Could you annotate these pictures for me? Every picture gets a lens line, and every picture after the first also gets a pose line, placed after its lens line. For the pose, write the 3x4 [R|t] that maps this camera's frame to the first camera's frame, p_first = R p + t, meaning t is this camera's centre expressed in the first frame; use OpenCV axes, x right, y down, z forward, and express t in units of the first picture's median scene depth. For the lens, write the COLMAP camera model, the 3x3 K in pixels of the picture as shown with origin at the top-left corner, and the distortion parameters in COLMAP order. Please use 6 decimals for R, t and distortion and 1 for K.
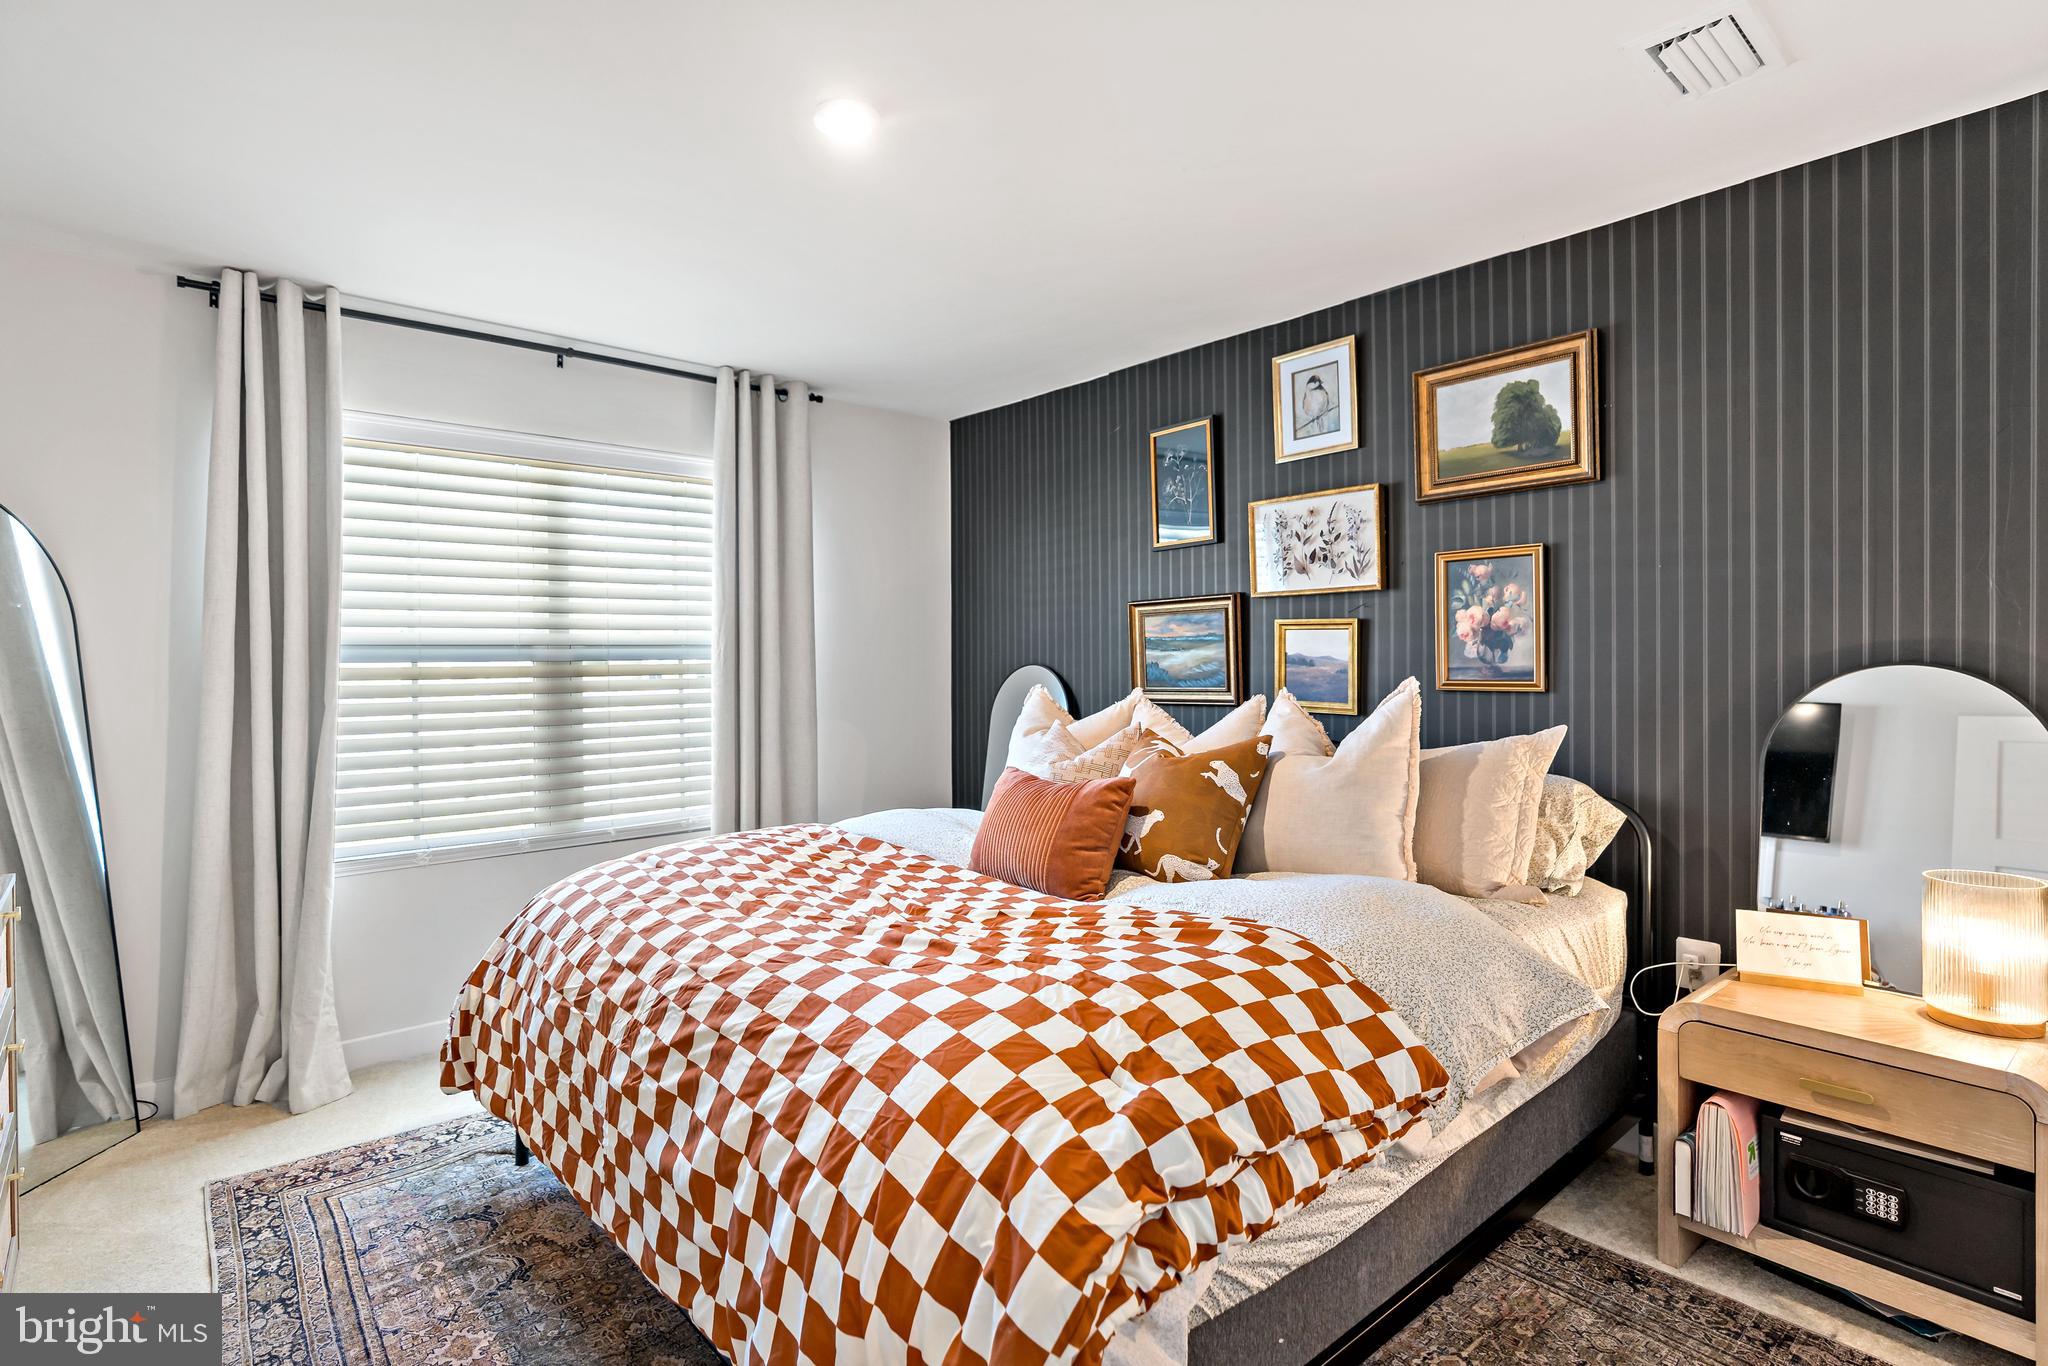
lens RADIAL K [[1087.3, 0, 1022.9], [0, 1087.3, 675.2], [0, 0, 1]] dist [0.001216, 0.001231]
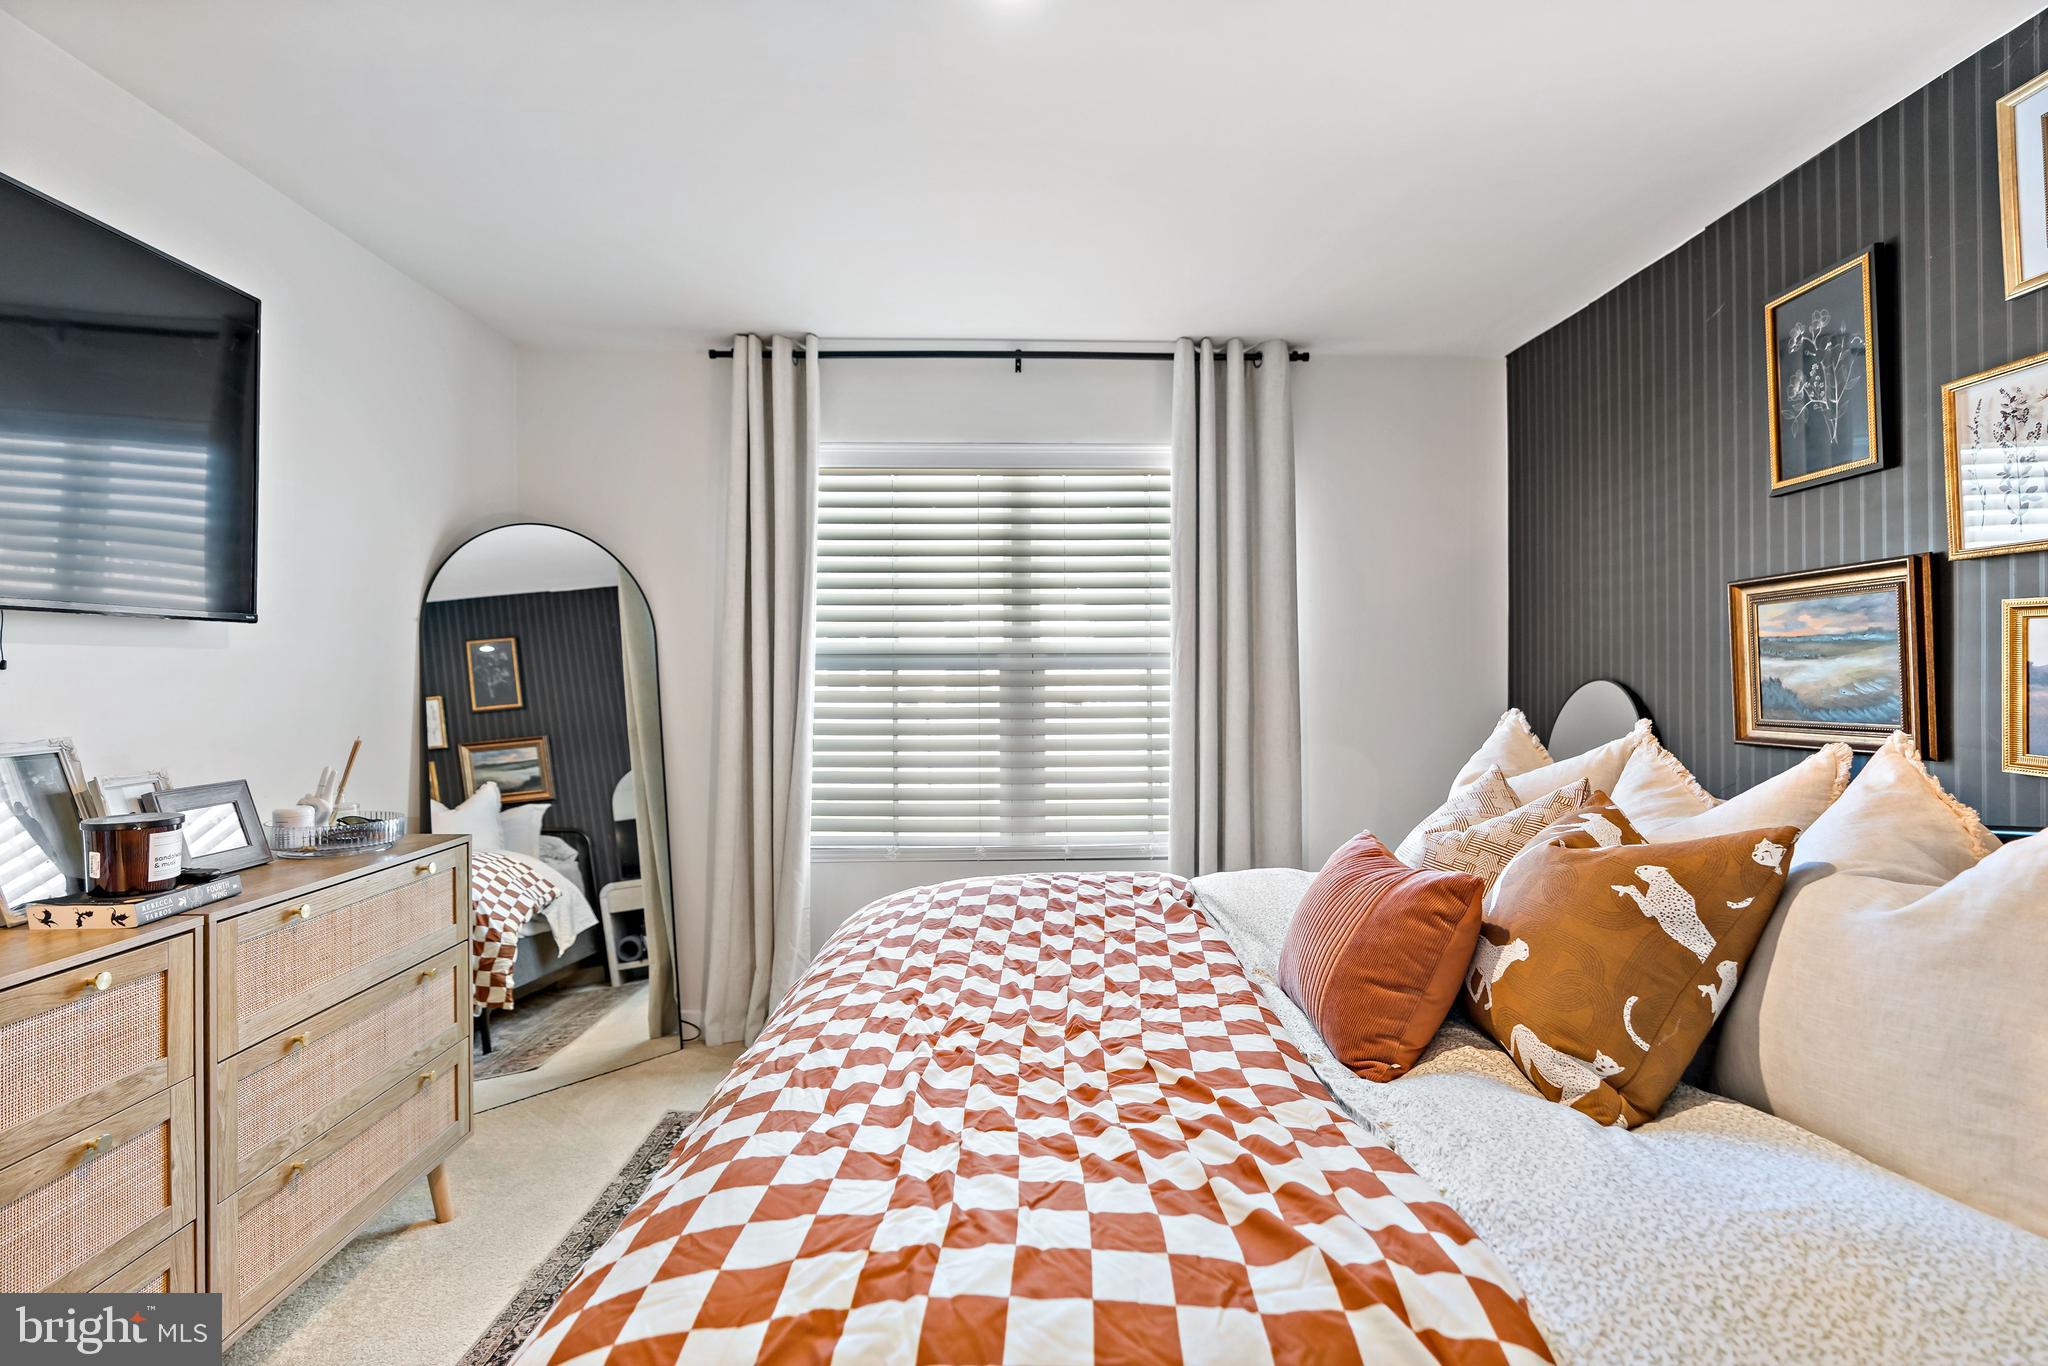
lens RADIAL K [[1034.0, 0, 1030.6], [0, 1034.0, 672.7], [0, 0, 1]] dist [-0.003377, 0.002155]
pose [[0.744653, 0.007853, -0.667405, 0.247423], [-0.016520, 0.999841, -0.006667, -0.005345], [0.667247, 0.015990, 0.744665, 0.368263]]
